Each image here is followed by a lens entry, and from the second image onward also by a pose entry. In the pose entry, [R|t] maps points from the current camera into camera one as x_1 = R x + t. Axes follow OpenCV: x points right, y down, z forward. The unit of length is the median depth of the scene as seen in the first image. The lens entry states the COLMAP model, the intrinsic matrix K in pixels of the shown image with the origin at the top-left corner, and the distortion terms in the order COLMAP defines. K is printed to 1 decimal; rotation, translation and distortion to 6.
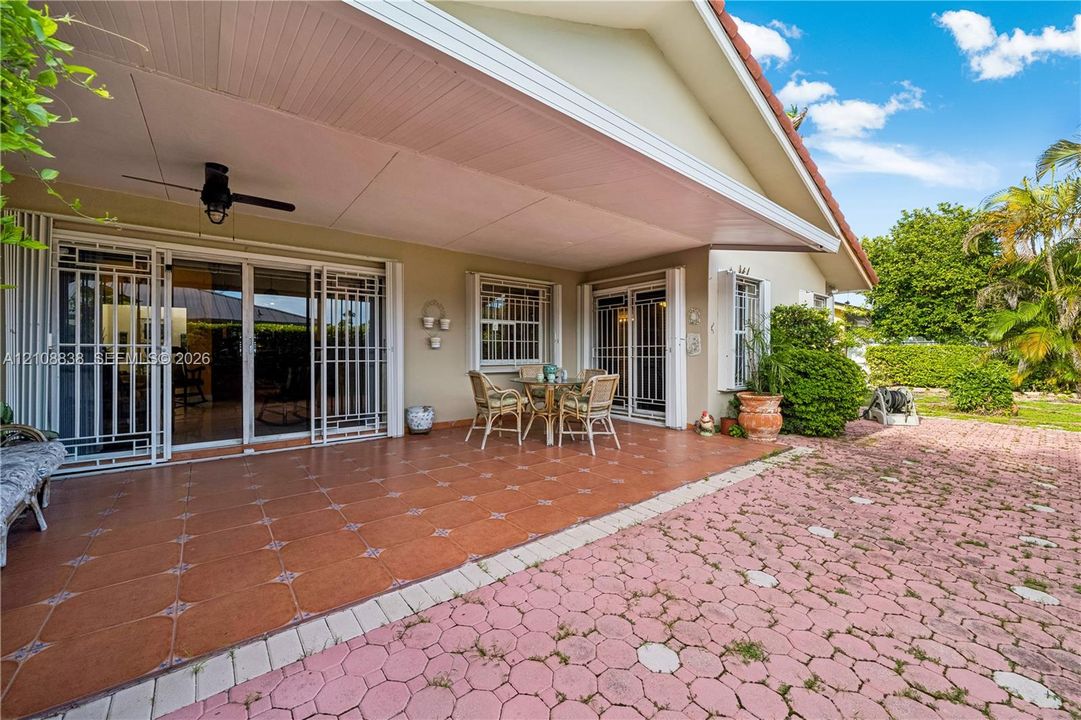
lens RADIAL K [[416.3, 0, 538.9], [0, 416.3, 355.2], [0, 0, 1]] dist [-0.000711, -0.000028]
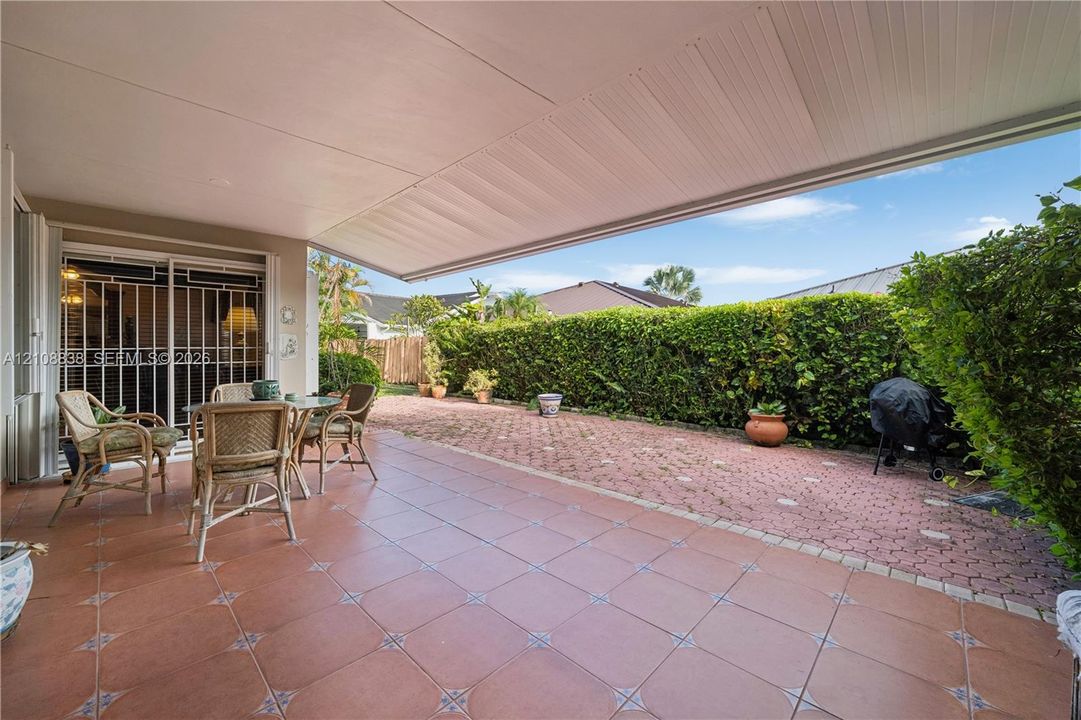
lens RADIAL K [[416.3, 0, 538.2], [0, 416.3, 353.9], [0, 0, 1]] dist [-0.000711, -0.000028]
pose [[-0.120424, -0.000794, 0.992722, -1.496828], [0.004585, 0.999989, 0.001356, -0.027197], [-0.992712, 0.004715, -0.120419, 1.546522]]
